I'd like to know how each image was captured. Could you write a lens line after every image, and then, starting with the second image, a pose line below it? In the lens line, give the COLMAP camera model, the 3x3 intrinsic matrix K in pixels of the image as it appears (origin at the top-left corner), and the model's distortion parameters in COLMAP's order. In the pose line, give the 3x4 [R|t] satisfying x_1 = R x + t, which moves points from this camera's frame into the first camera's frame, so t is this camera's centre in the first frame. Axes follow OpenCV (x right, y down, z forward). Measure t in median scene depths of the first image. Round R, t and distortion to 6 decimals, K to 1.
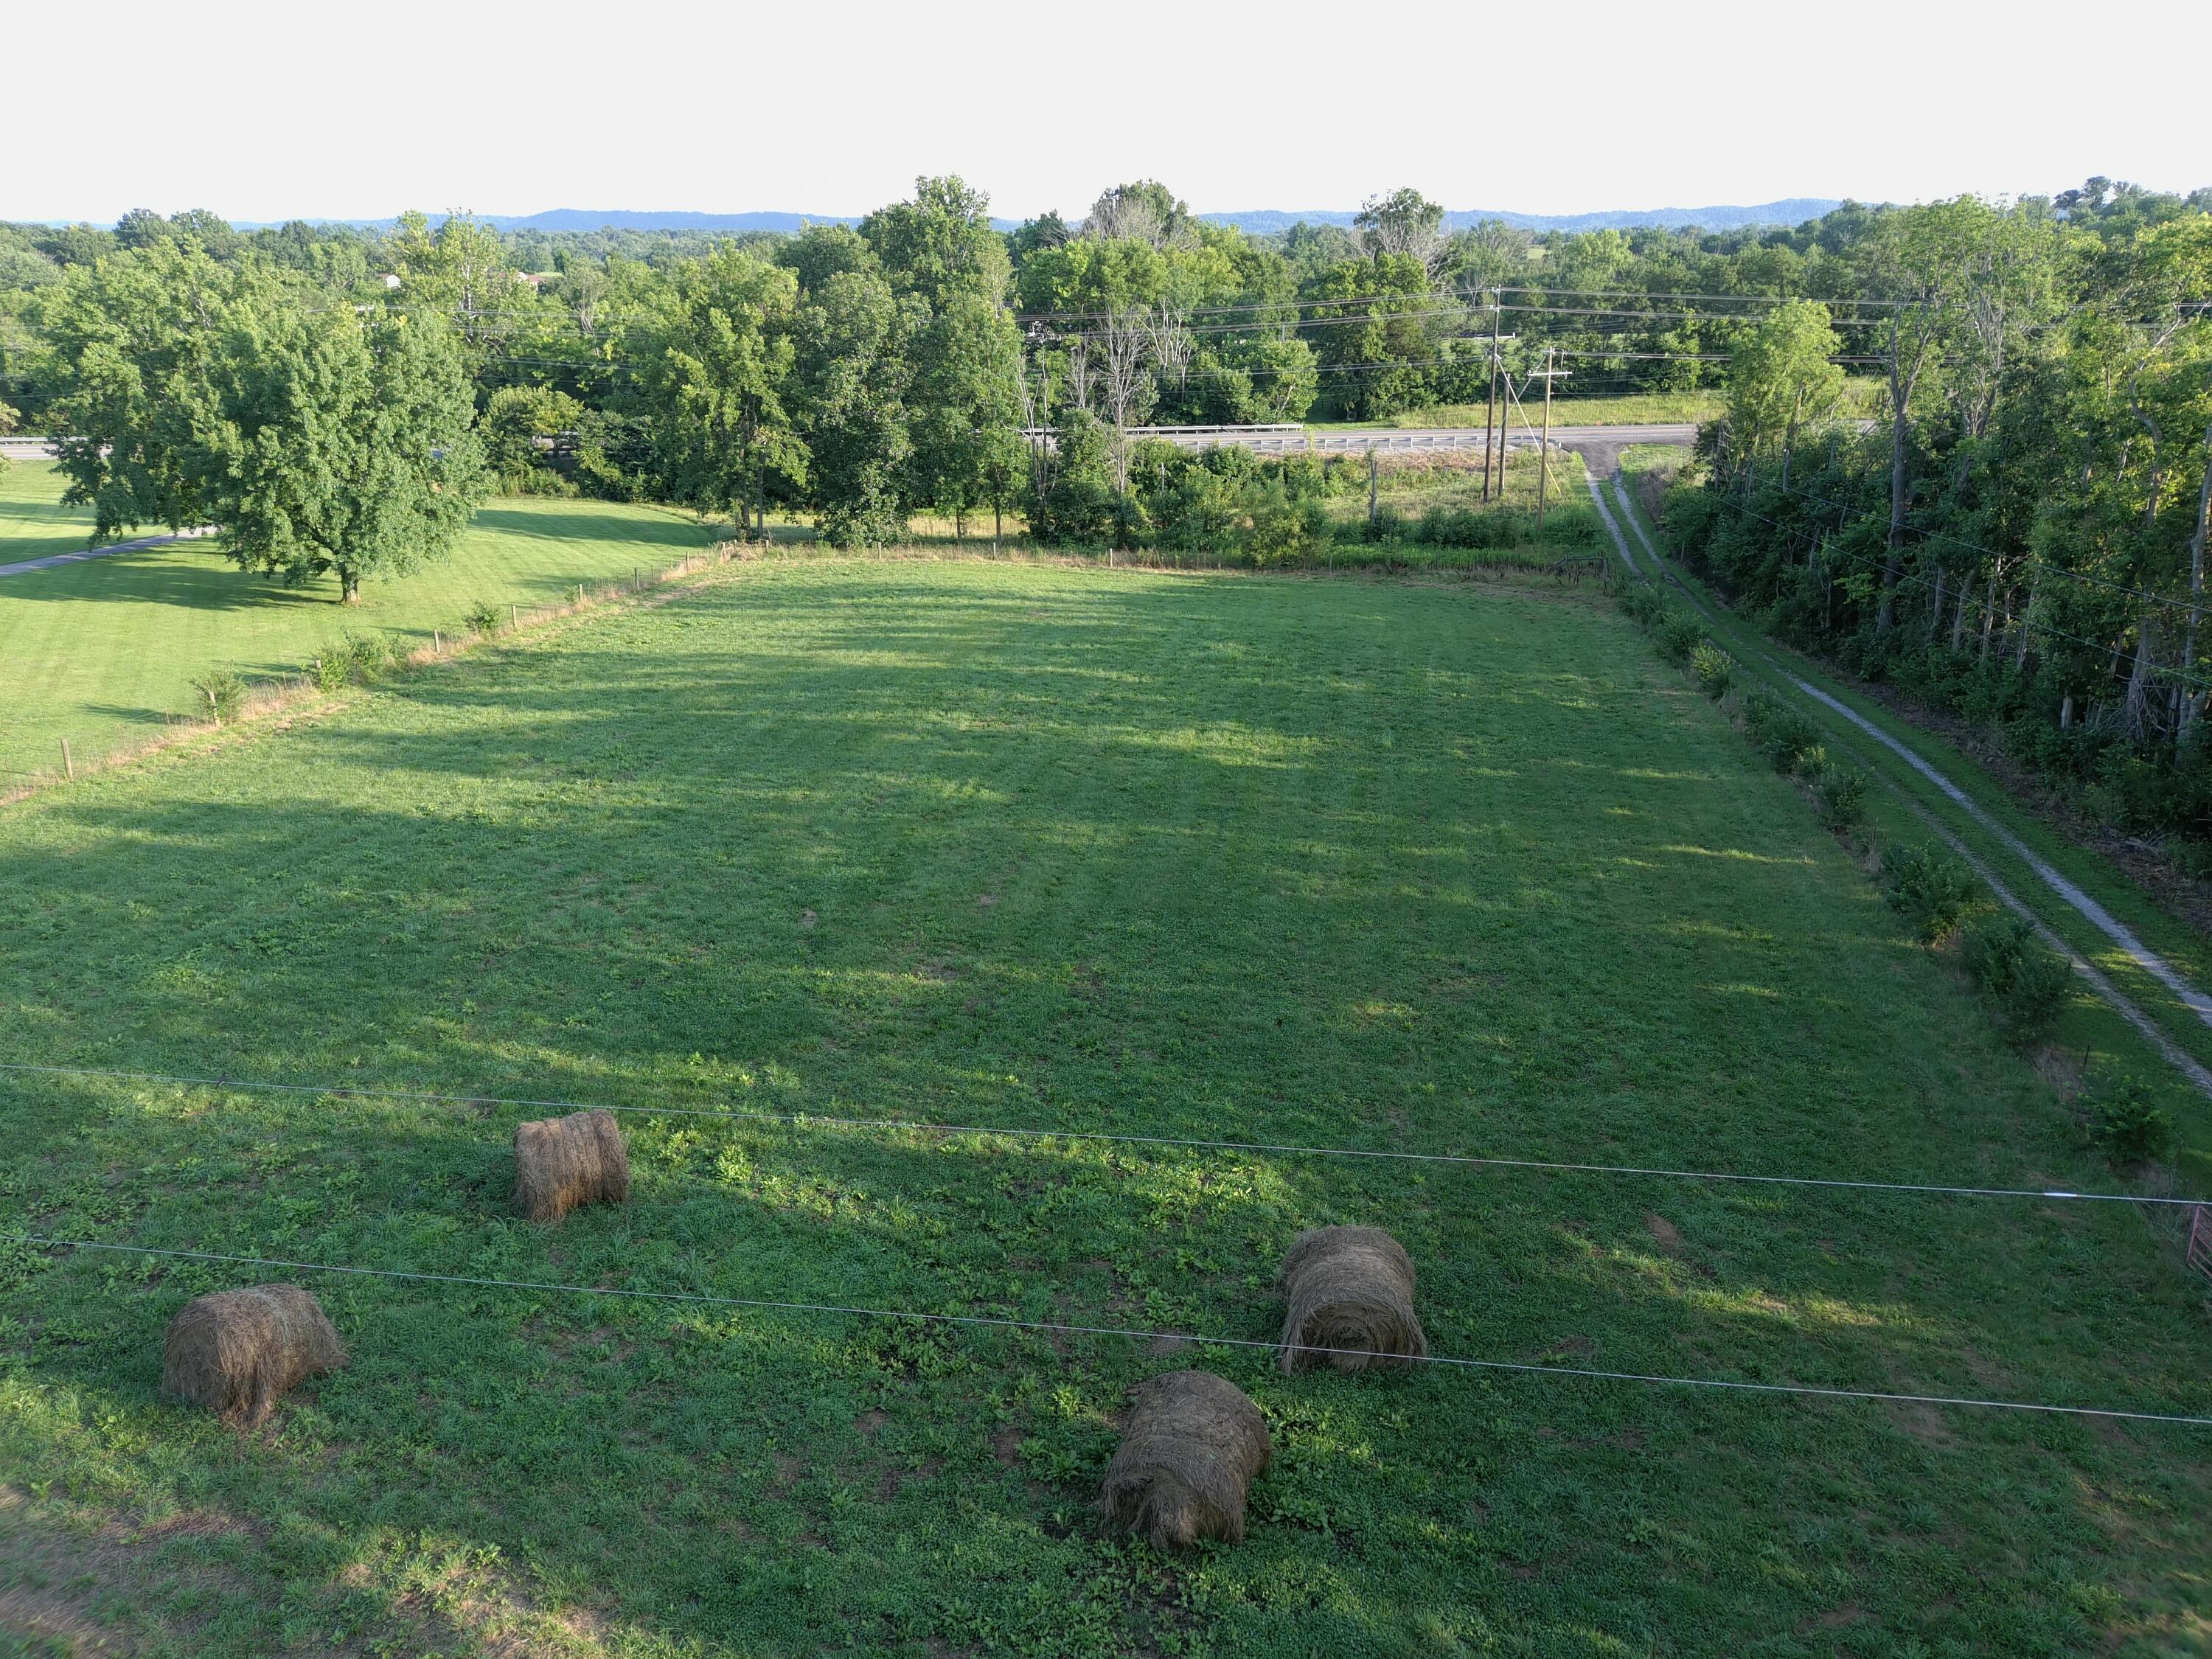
lens RADIAL K [[1629.6, 0, 1106.0], [0, 1629.6, 829.5], [0, 0, 1]] dist [0.104680, -0.173707]
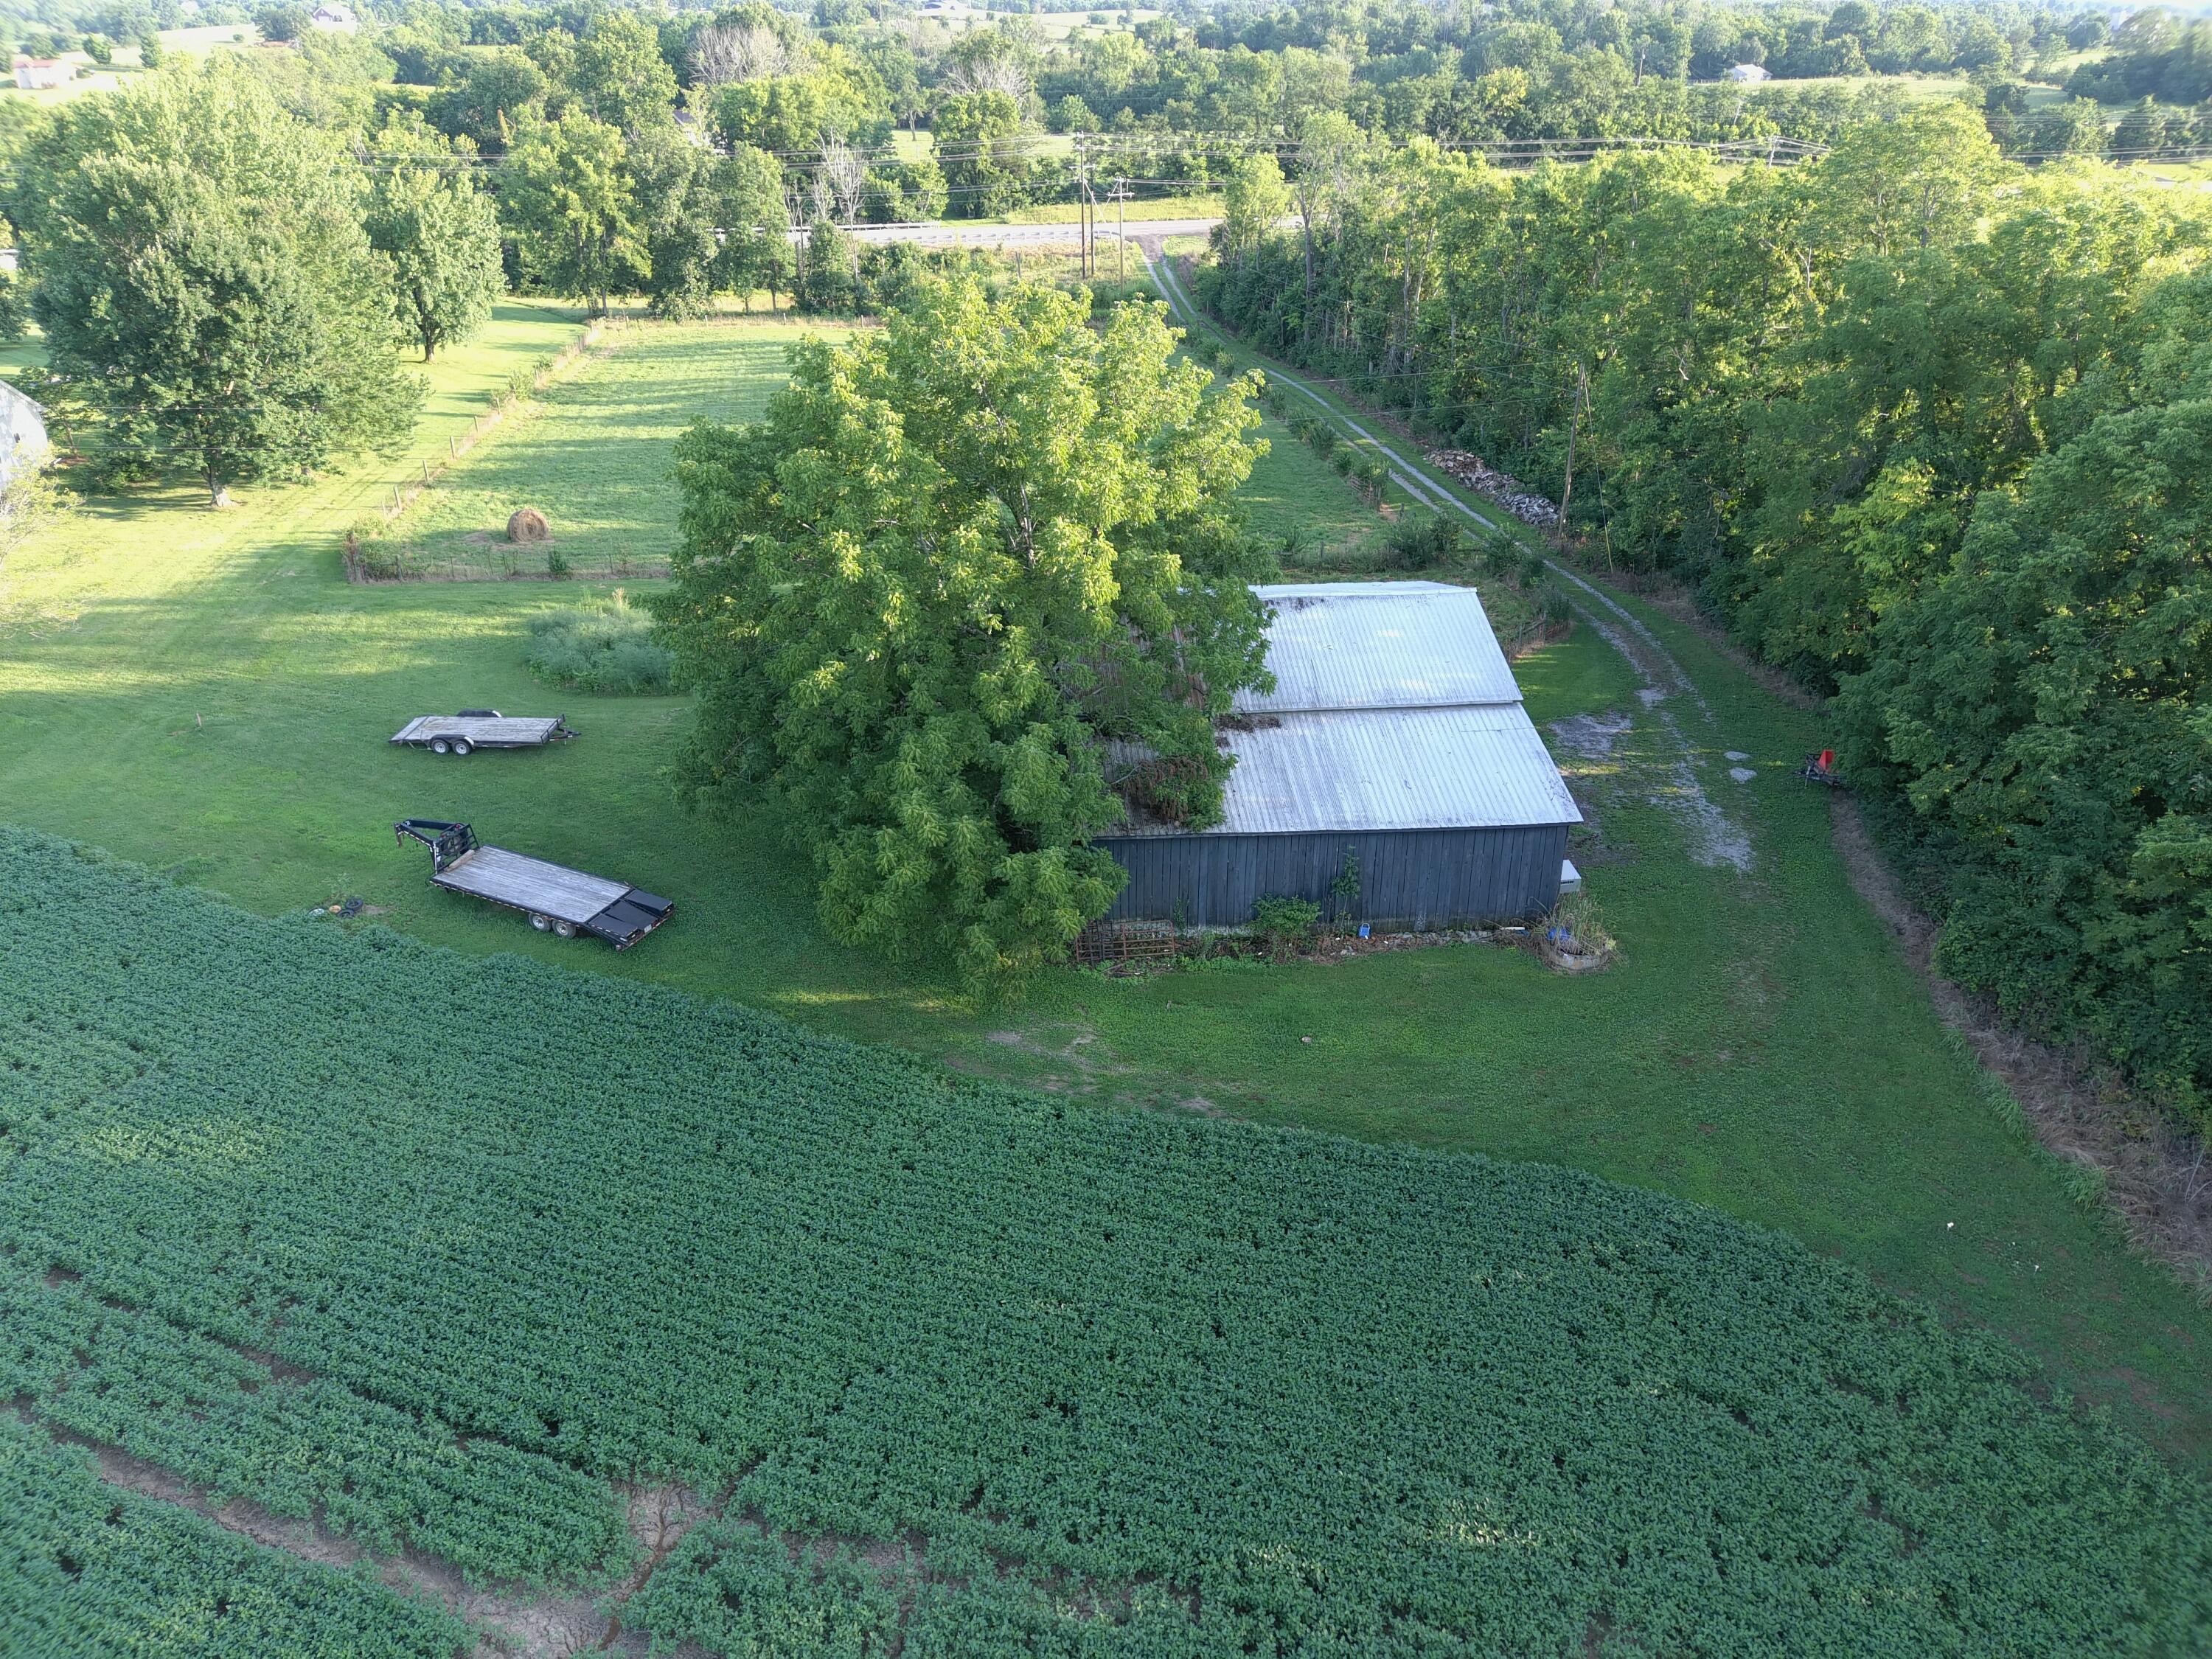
lens RADIAL K [[1629.6, 0, 1106.0], [0, 1629.6, 829.5], [0, 0, 1]] dist [0.104680, -0.173707]
pose [[0.961609, -0.111375, 0.250808, -0.206153], [0.078970, 0.987587, 0.135781, 0.109183], [-0.262817, -0.110762, 0.958467, -0.573599]]
